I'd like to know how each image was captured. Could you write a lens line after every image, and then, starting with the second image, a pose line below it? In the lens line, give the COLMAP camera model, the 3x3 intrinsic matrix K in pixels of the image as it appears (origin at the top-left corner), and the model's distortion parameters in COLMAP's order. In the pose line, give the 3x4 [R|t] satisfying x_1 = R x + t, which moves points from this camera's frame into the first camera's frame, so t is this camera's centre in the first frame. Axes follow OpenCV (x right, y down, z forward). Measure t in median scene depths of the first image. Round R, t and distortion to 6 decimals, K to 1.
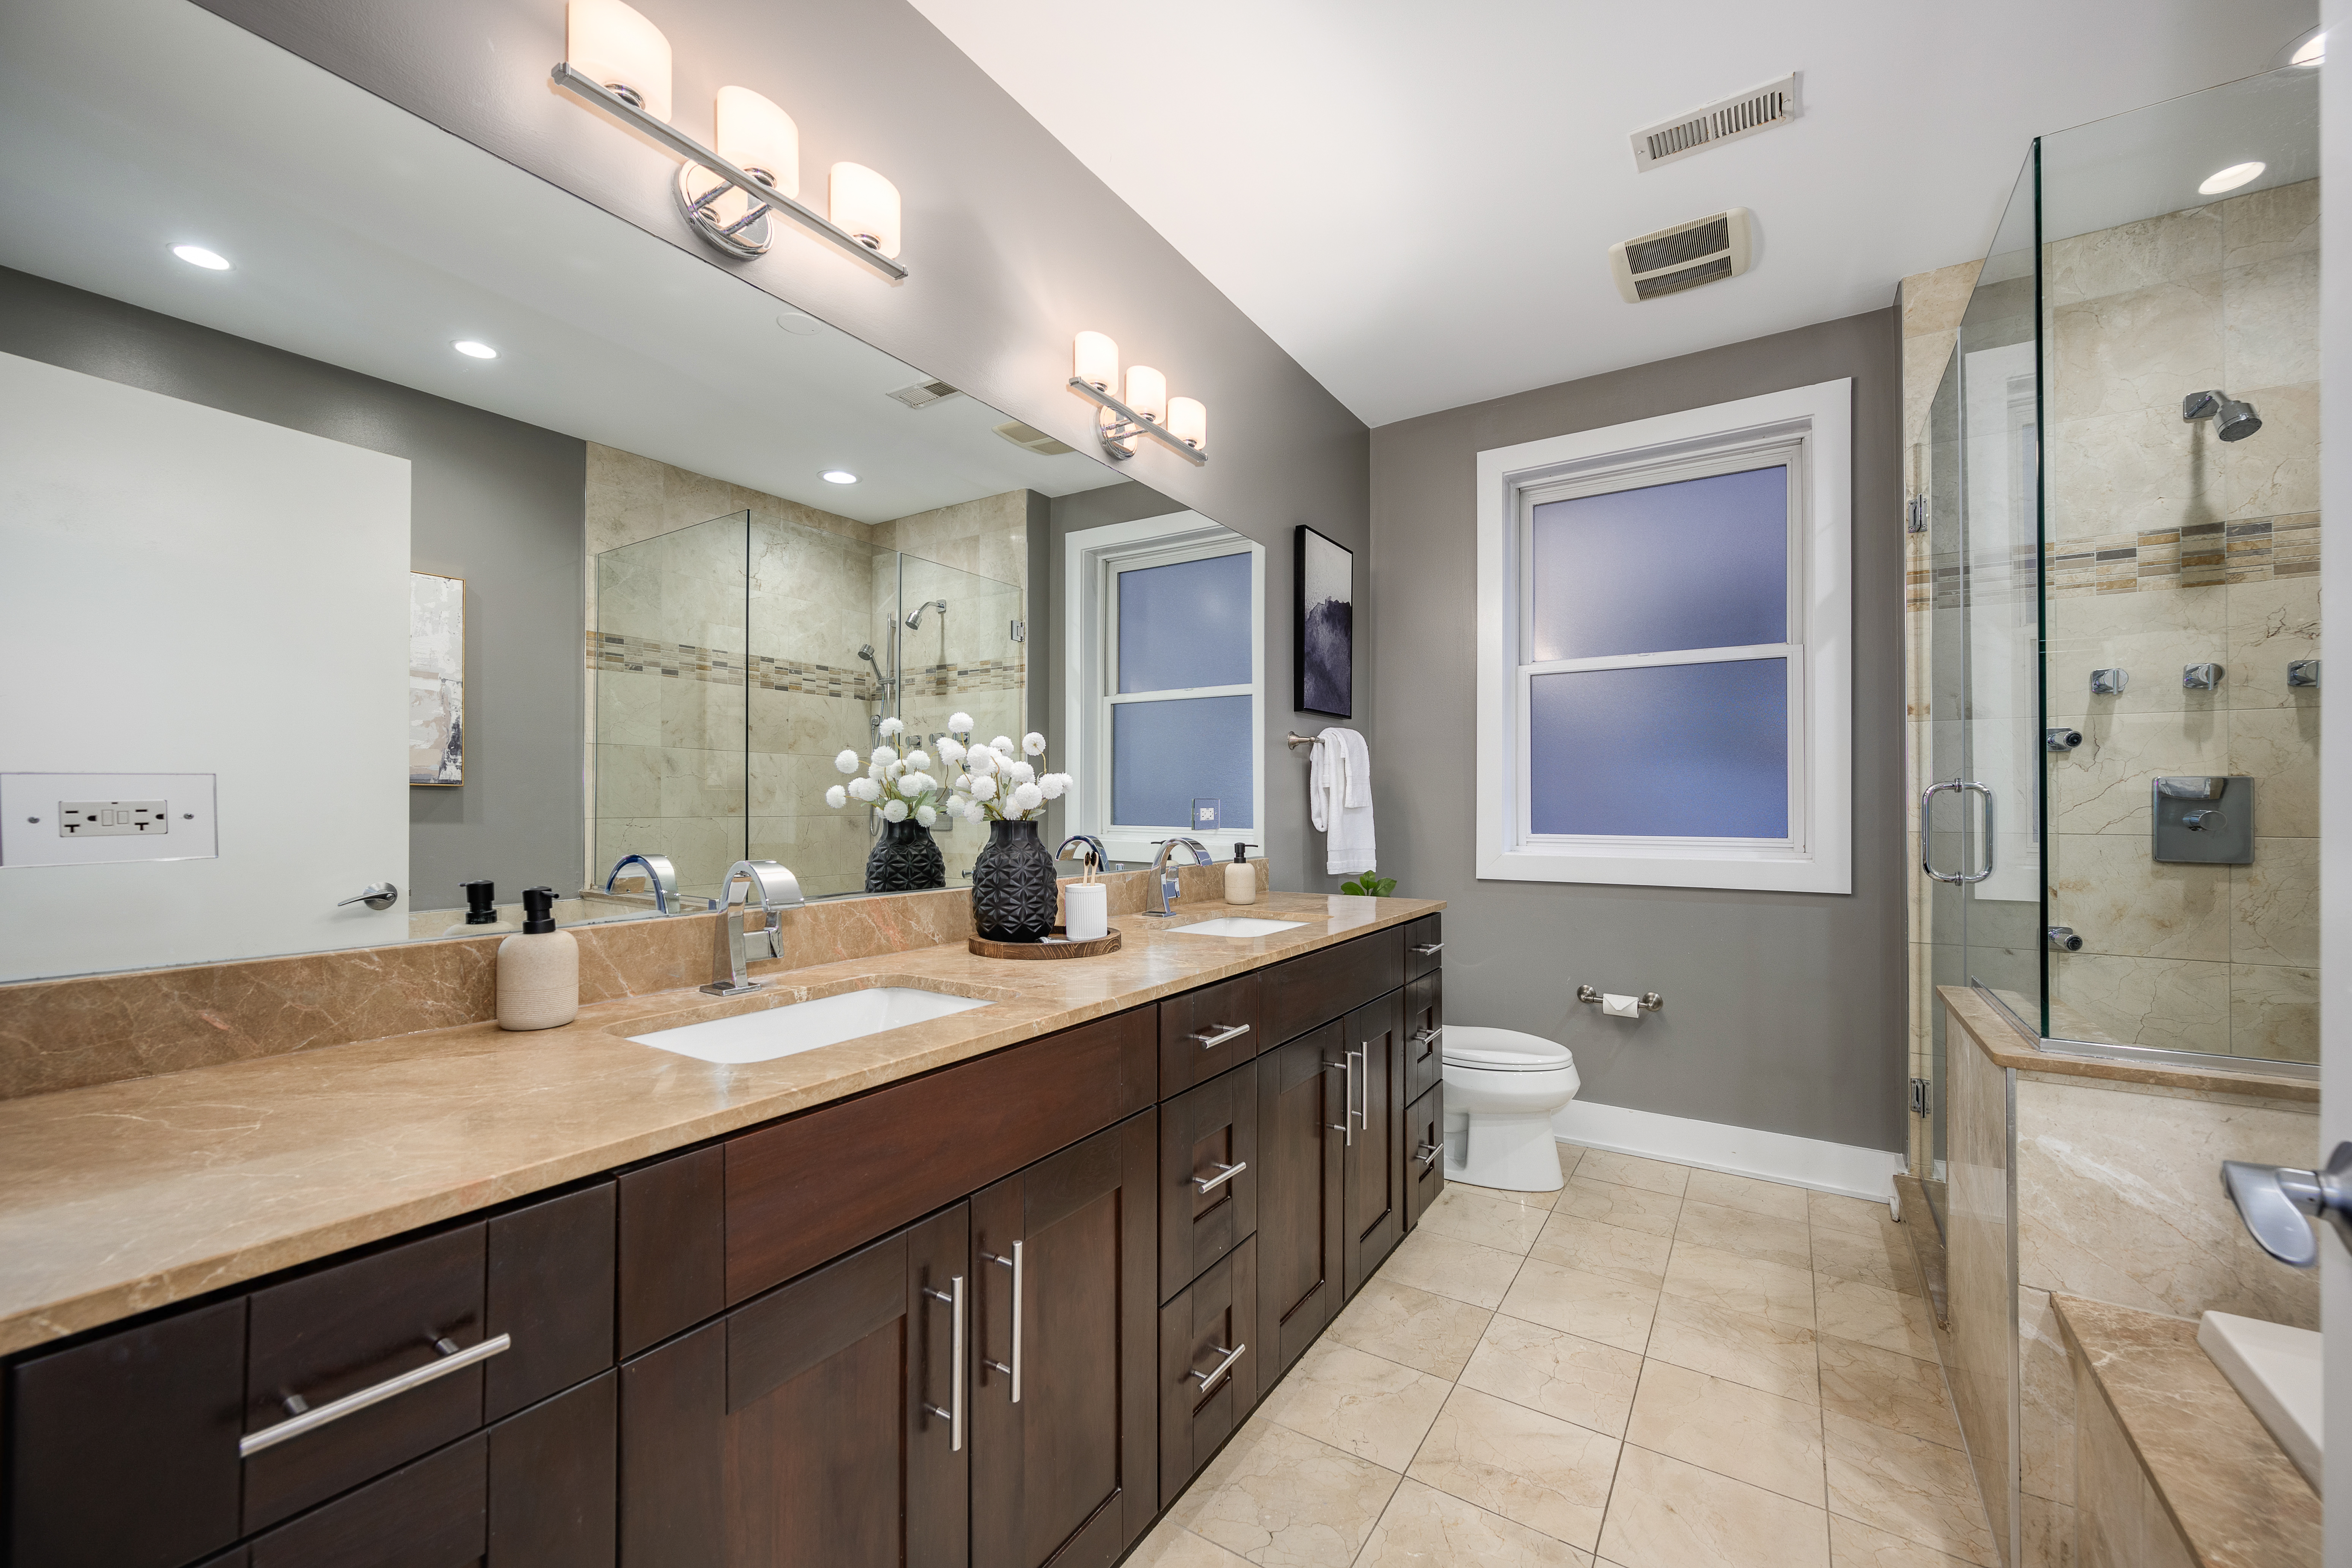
lens RADIAL K [[974.9, 0, 1178.5], [0, 974.9, 788.6], [0, 0, 1]] dist [-0.000370, -0.000057]
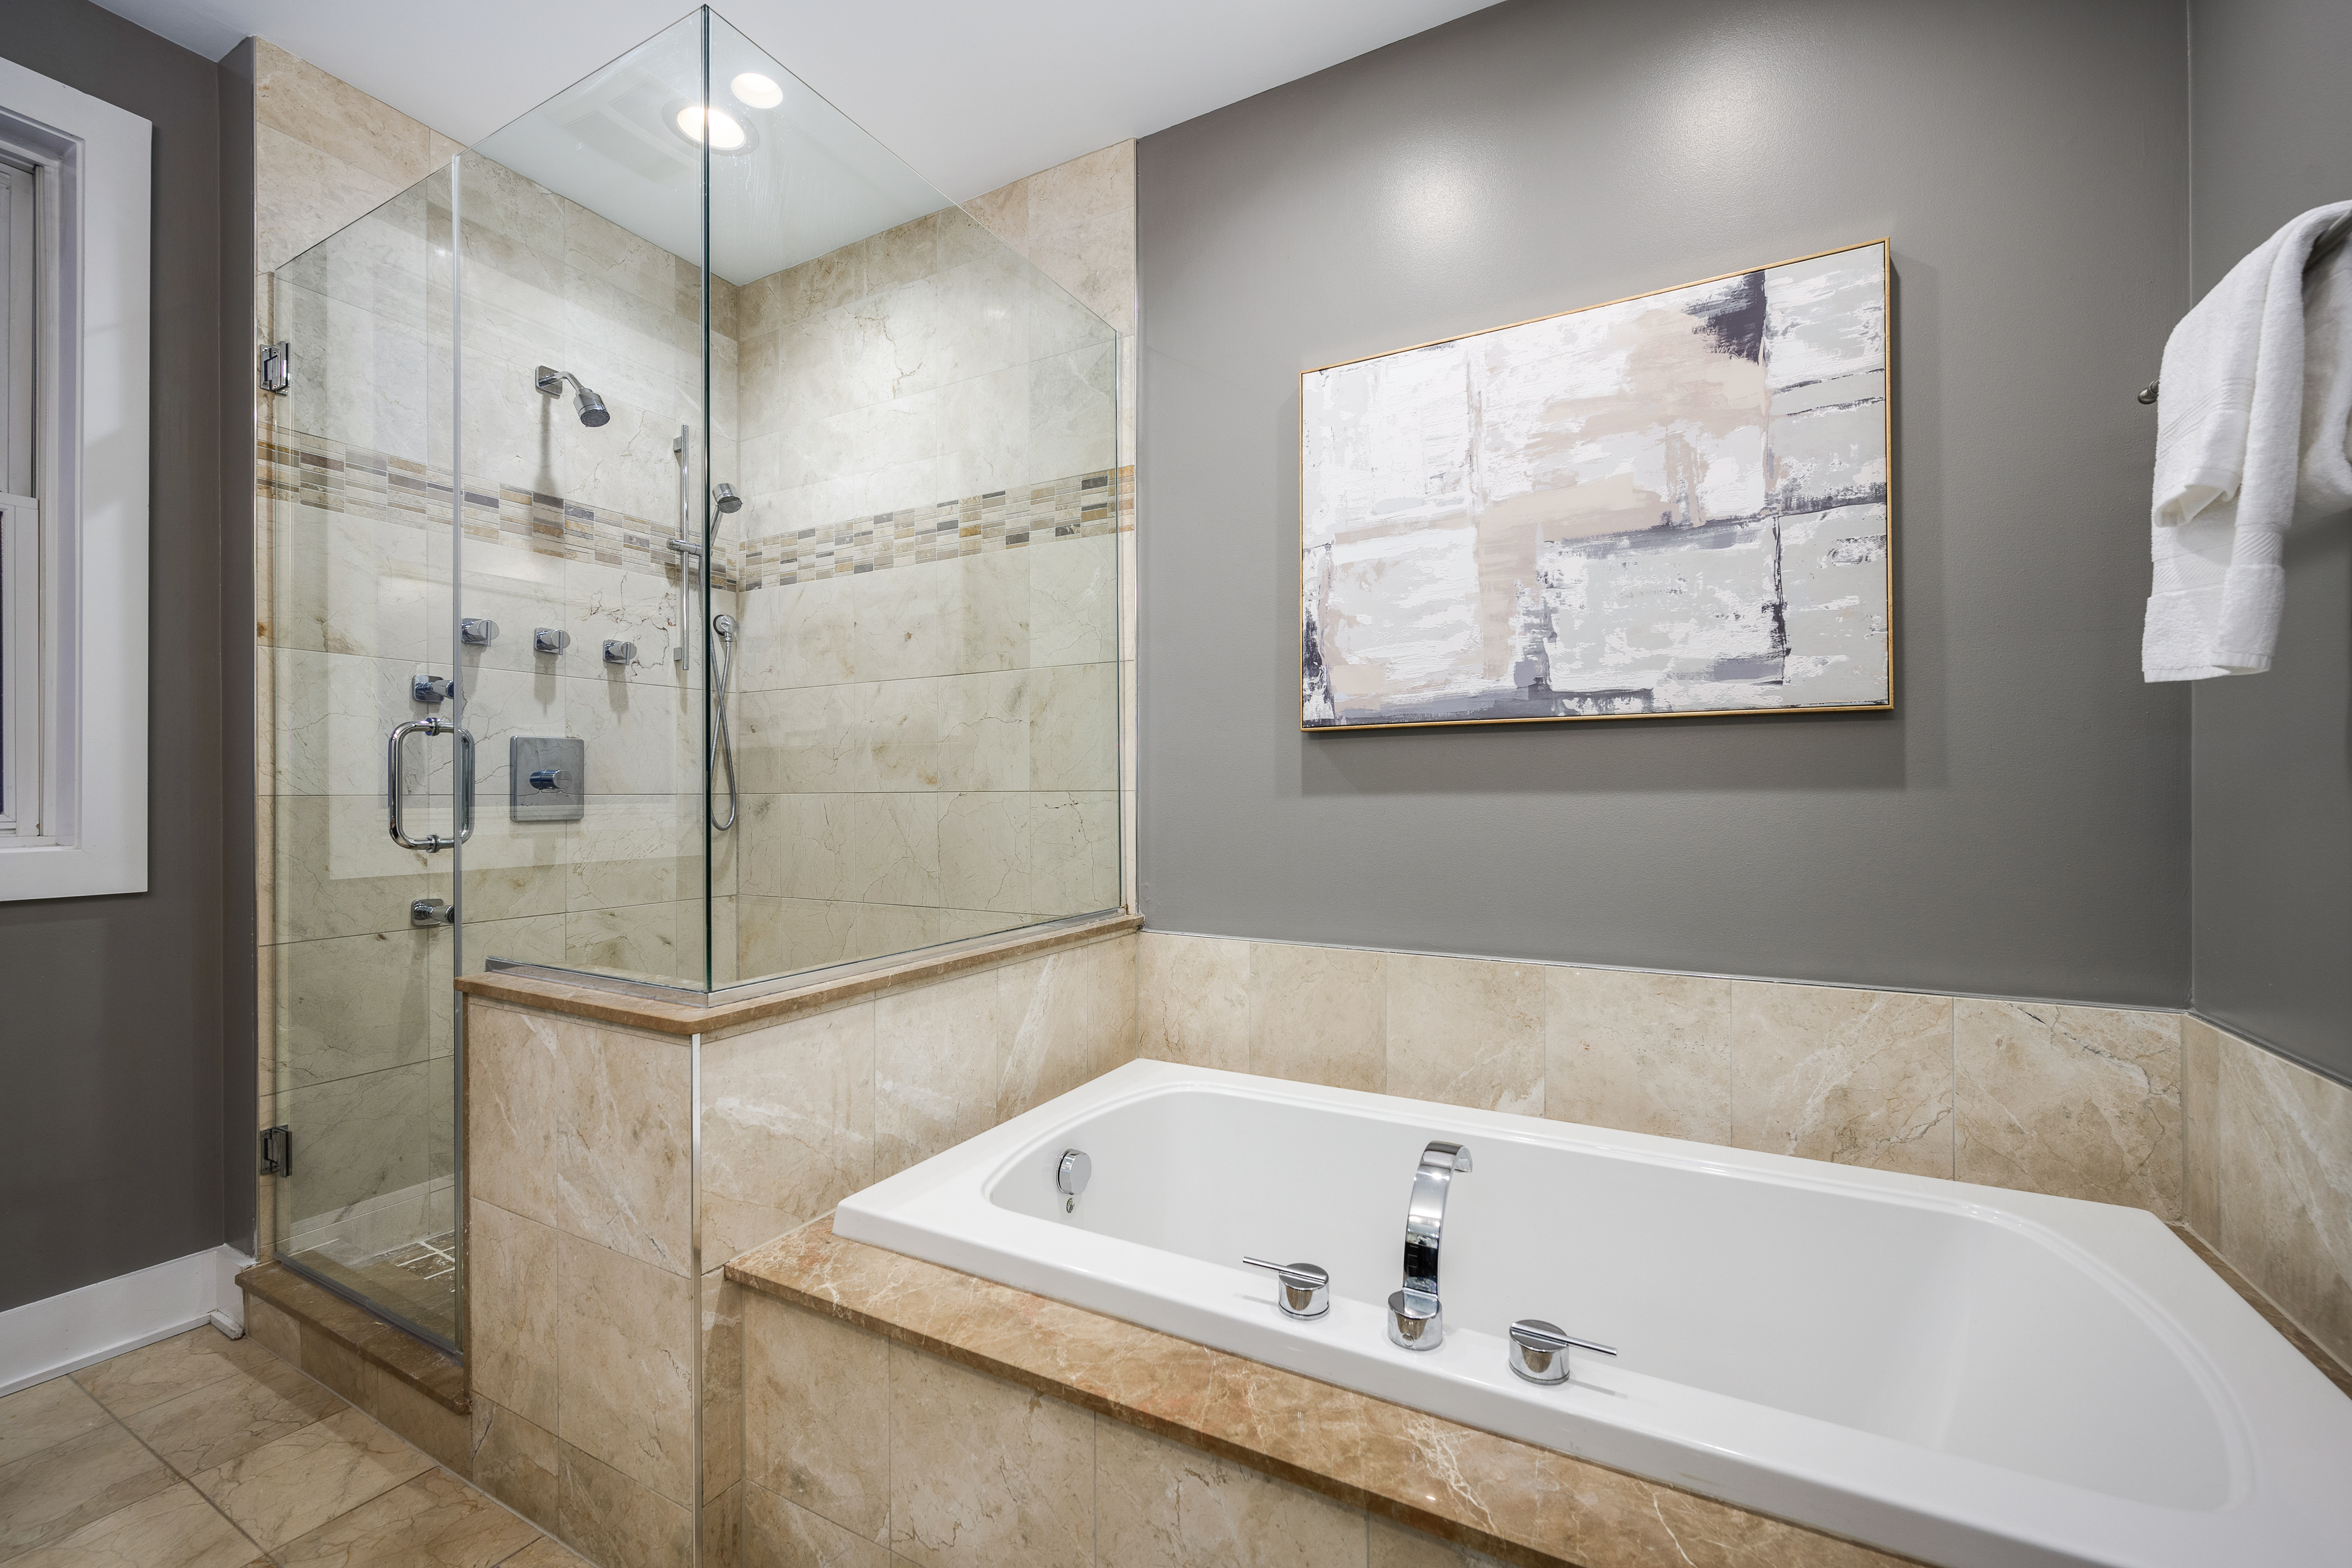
lens RADIAL K [[974.9, 0, 1179.7], [0, 974.9, 786.7], [0, 0, 1]] dist [-0.000370, -0.000057]
pose [[-0.076033, 0.004967, 0.997093, -0.037231], [-0.004693, 0.999975, -0.005340, 0.042244], [-0.997094, -0.005086, -0.076008, 0.404148]]
